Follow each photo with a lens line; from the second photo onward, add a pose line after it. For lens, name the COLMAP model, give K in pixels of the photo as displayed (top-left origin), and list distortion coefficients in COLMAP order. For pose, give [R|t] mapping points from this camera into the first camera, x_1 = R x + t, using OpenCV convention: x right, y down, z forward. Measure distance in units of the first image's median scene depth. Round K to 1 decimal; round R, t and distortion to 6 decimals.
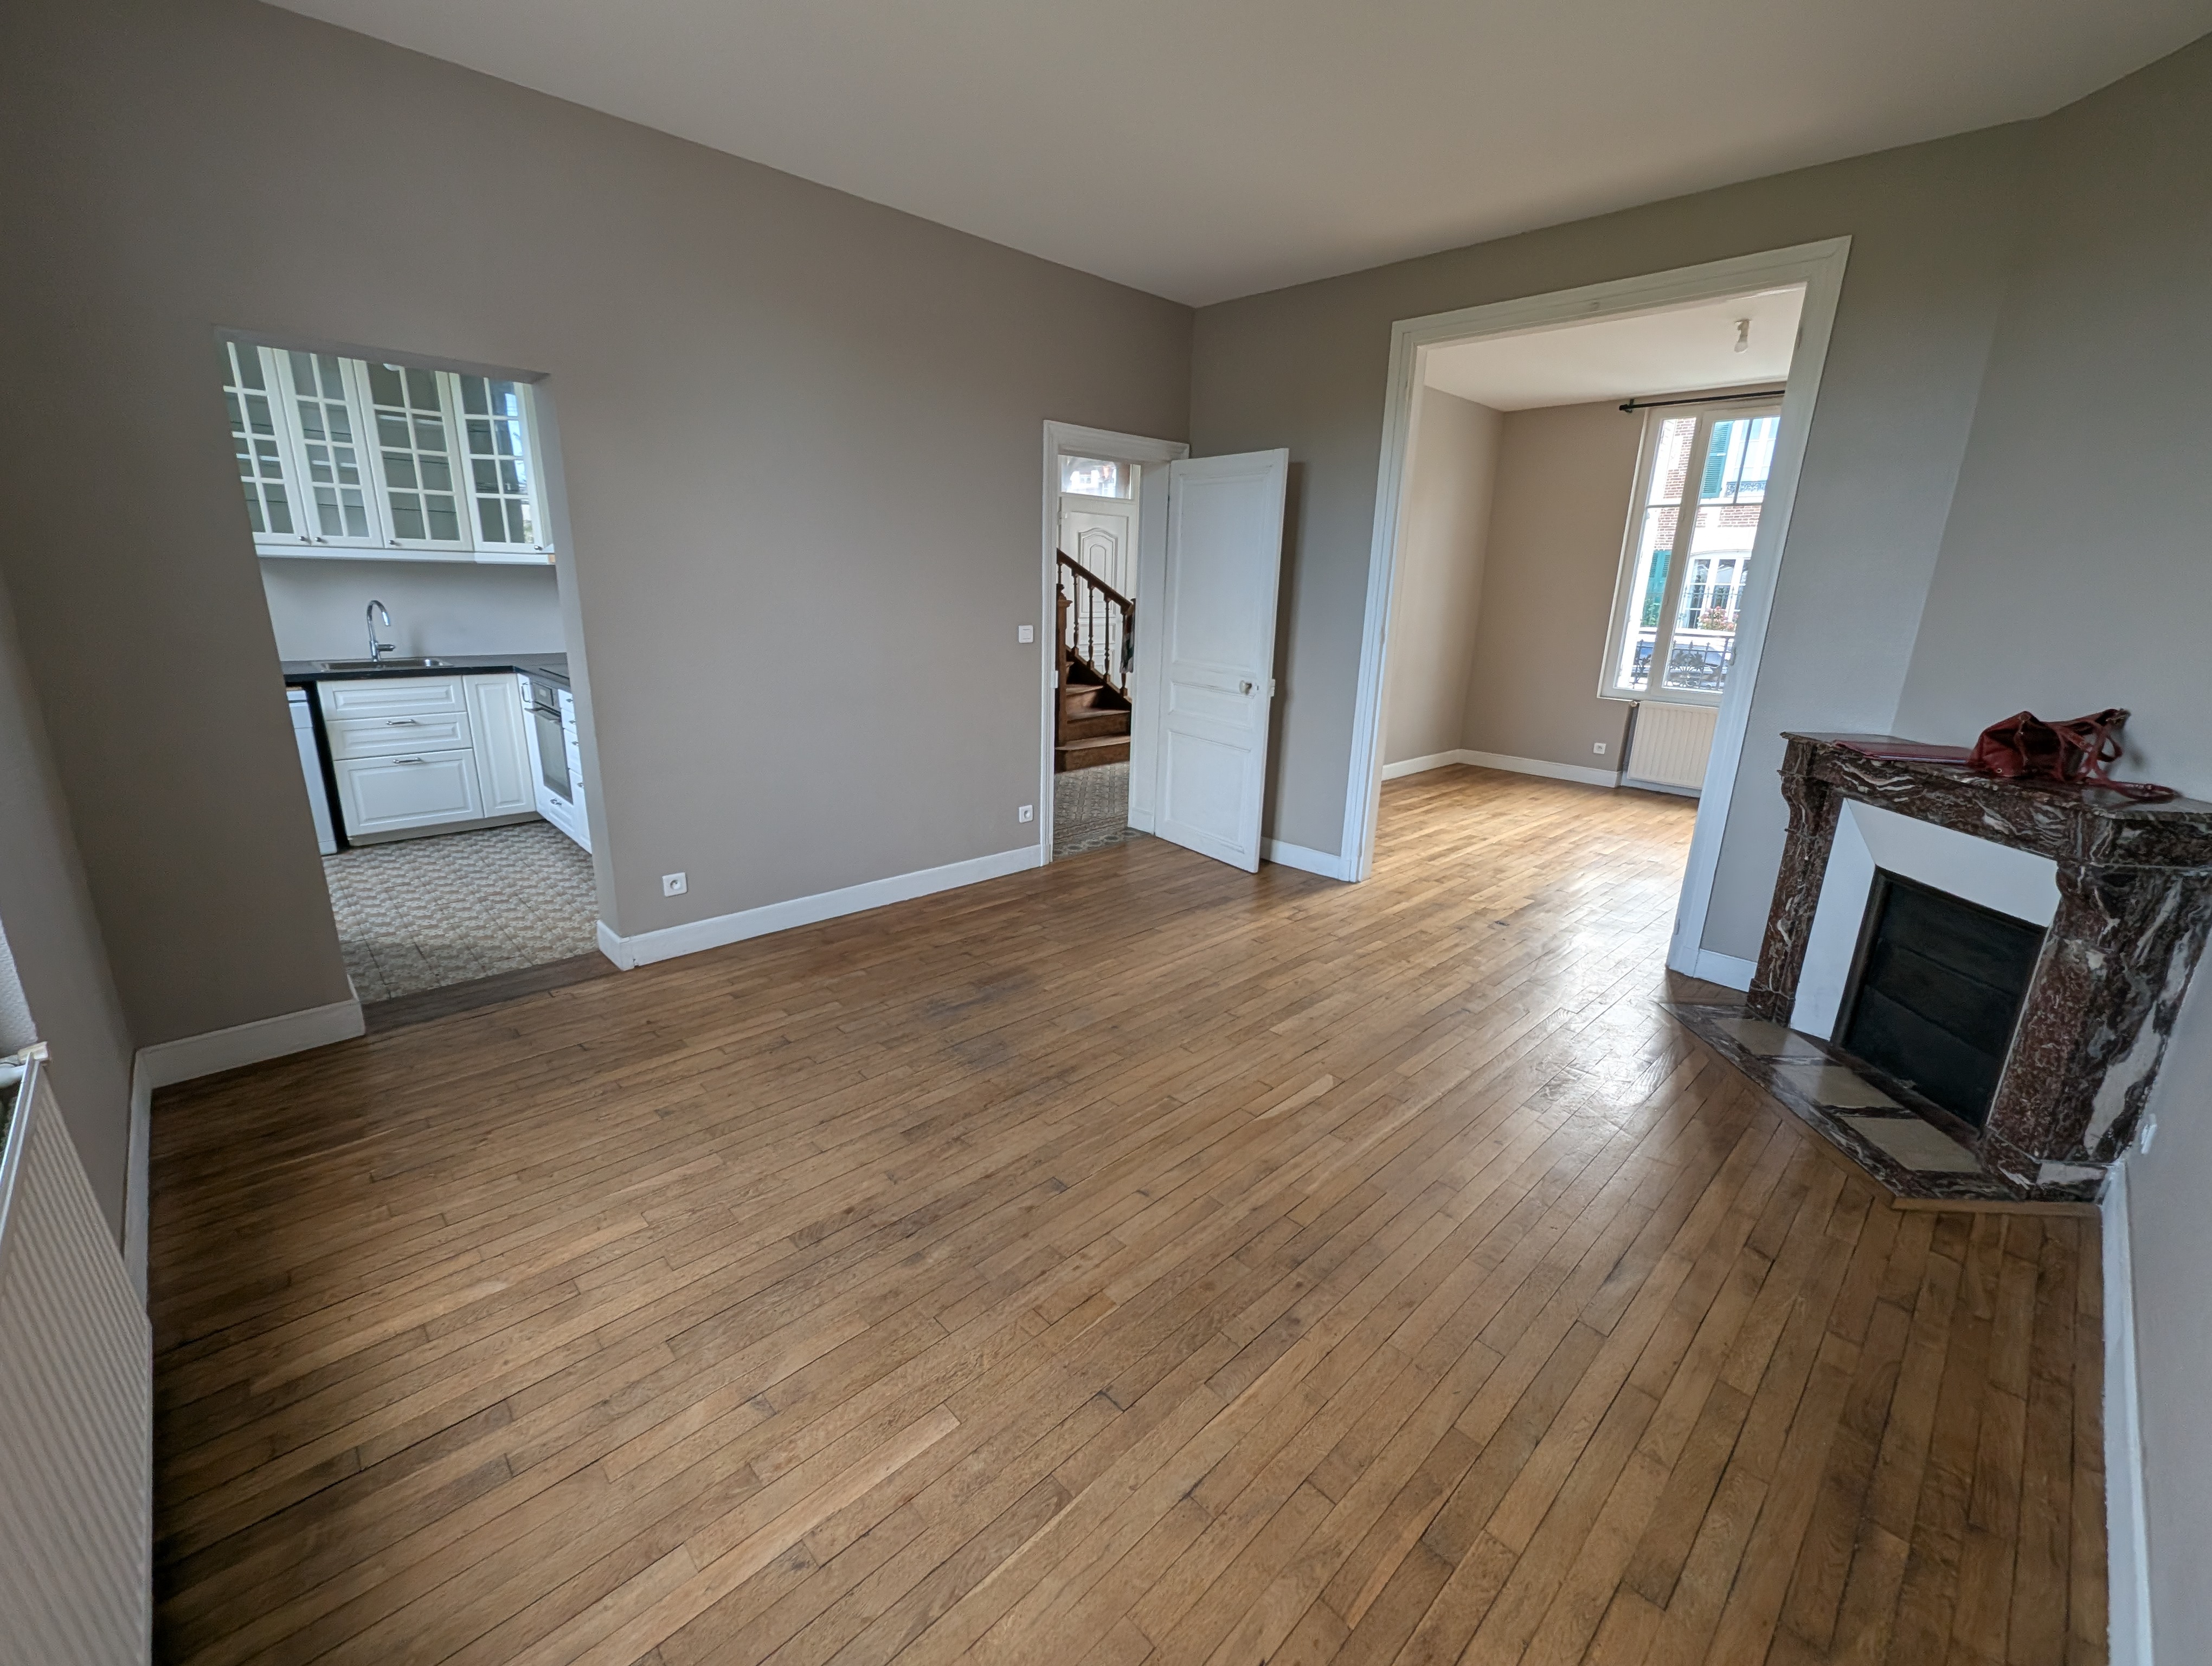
lens RADIAL K [[916.2, 0, 1104.7], [0, 916.2, 843.2], [0, 0, 1]] dist [0.002588, -0.000538]
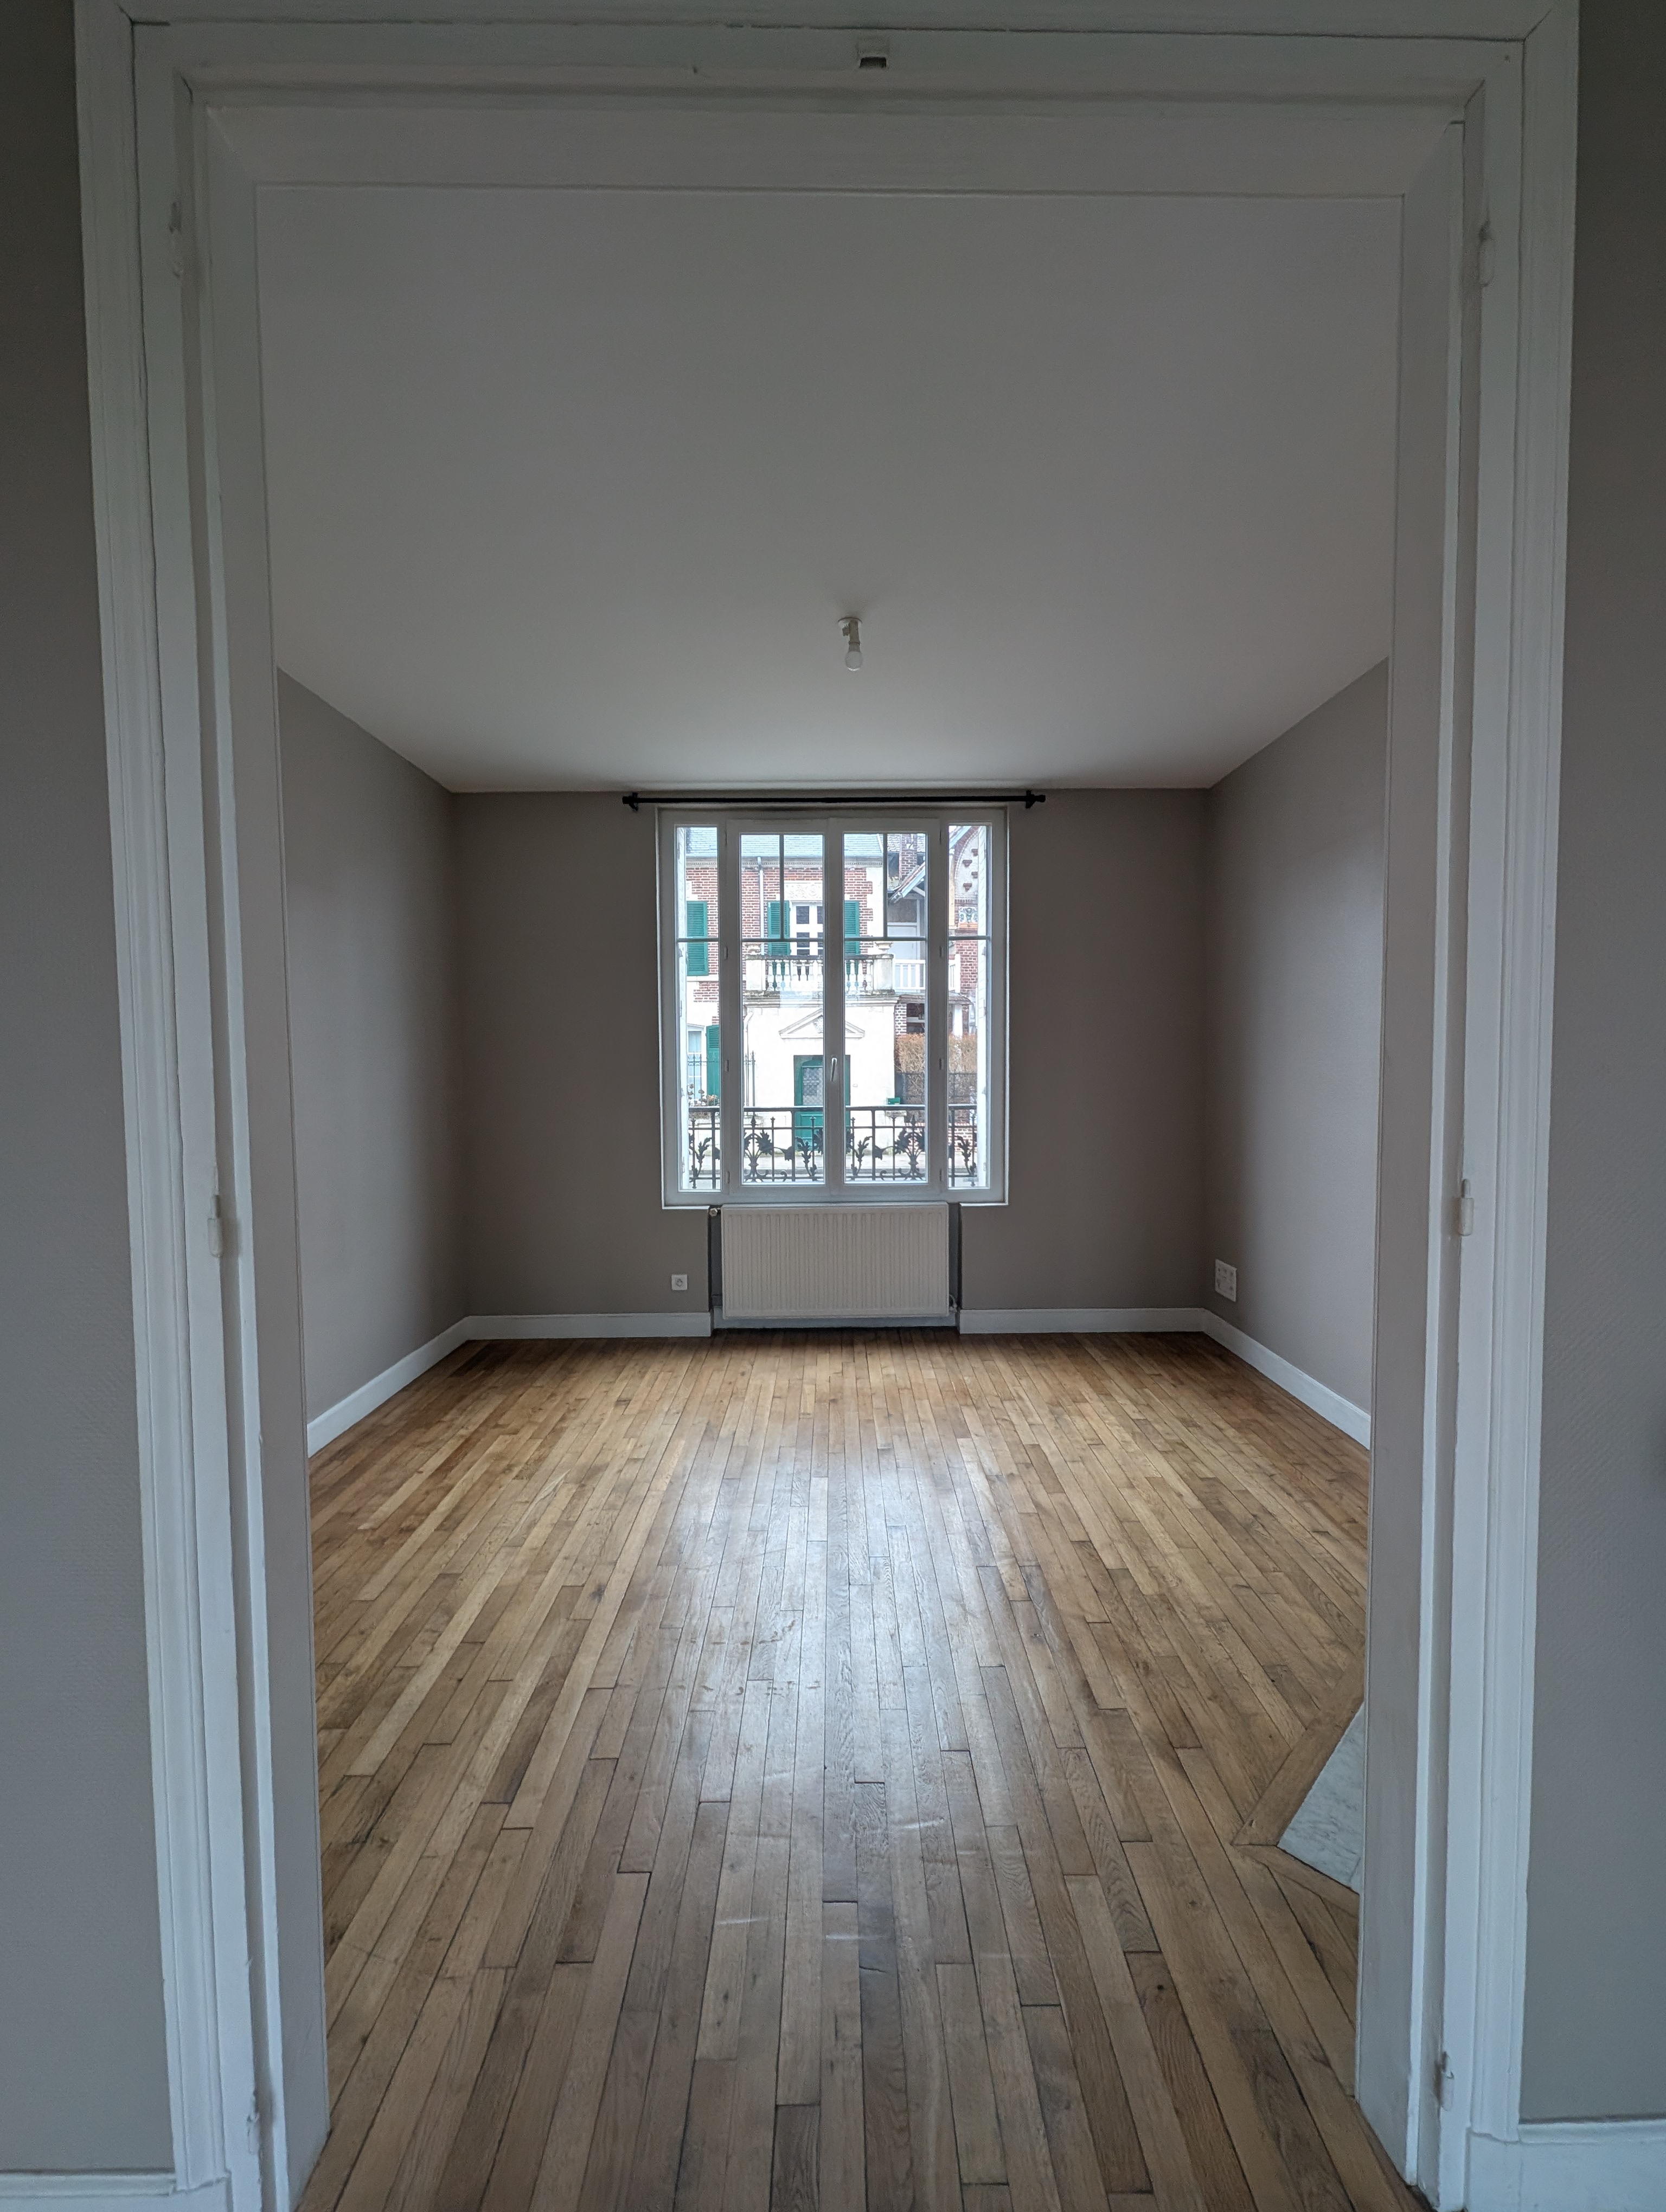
lens RADIAL K [[916.2, 0, 850.1], [0, 916.2, 1106.5], [0, 0, 1]] dist [0.002588, -0.000538]
pose [[0.683183, -0.071105, 0.726777, 0.197206], [0.233226, 0.964370, -0.124886, -0.154240], [-0.692001, 0.254823, 0.675425, 0.575766]]
